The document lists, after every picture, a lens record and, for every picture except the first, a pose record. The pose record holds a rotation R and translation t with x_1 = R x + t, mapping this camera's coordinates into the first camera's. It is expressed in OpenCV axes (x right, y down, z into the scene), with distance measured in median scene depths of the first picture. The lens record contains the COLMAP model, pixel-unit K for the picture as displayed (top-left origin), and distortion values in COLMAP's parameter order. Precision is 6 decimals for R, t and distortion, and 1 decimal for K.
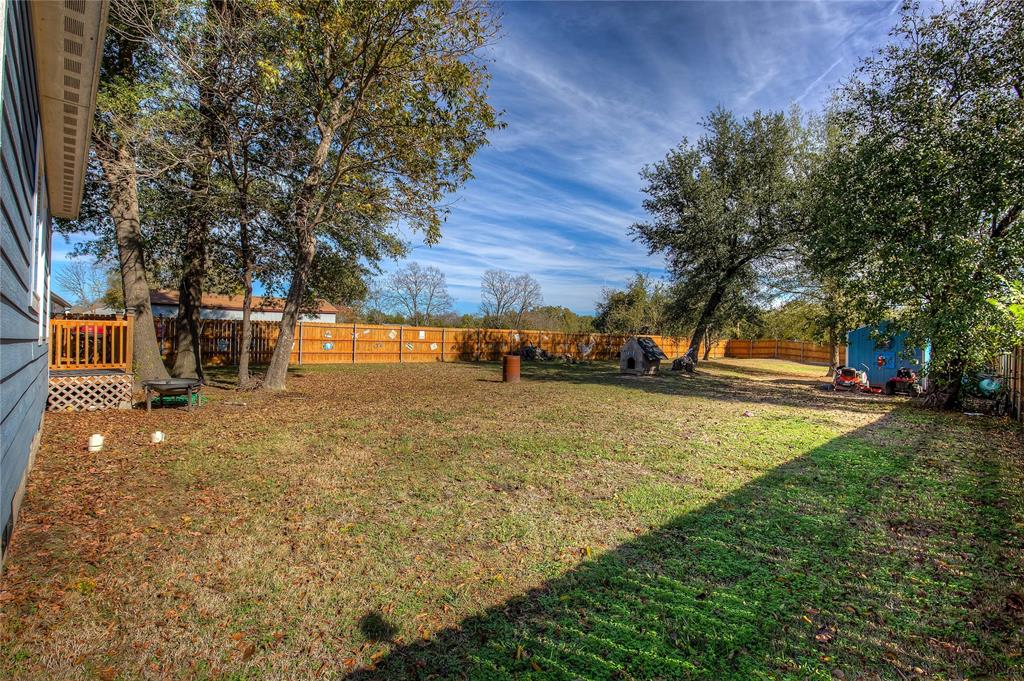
lens RADIAL K [[472.3, 0, 511.6], [0, 472.3, 347.7], [0, 0, 1]] dist [-0.002540, -0.000615]
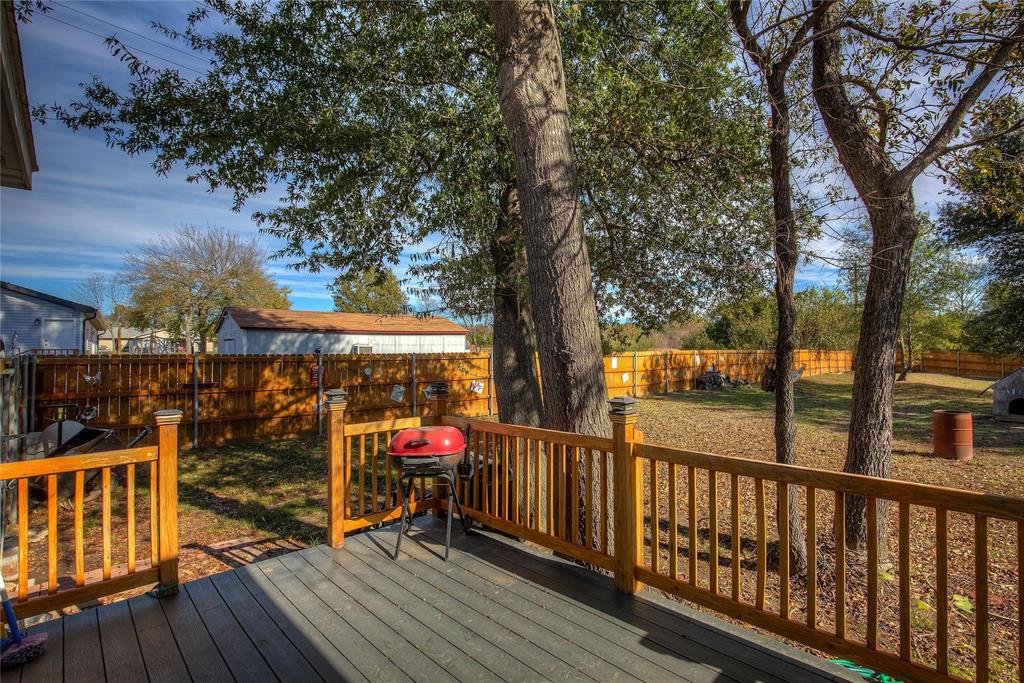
lens RADIAL K [[472.3, 0, 511.6], [0, 472.3, 348.7], [0, 0, 1]] dist [-0.002540, -0.000615]
pose [[0.999713, -0.021847, 0.009817, -0.333018], [0.022003, 0.999628, -0.016090, -0.037669], [-0.009462, 0.016302, 0.999822, 0.256714]]
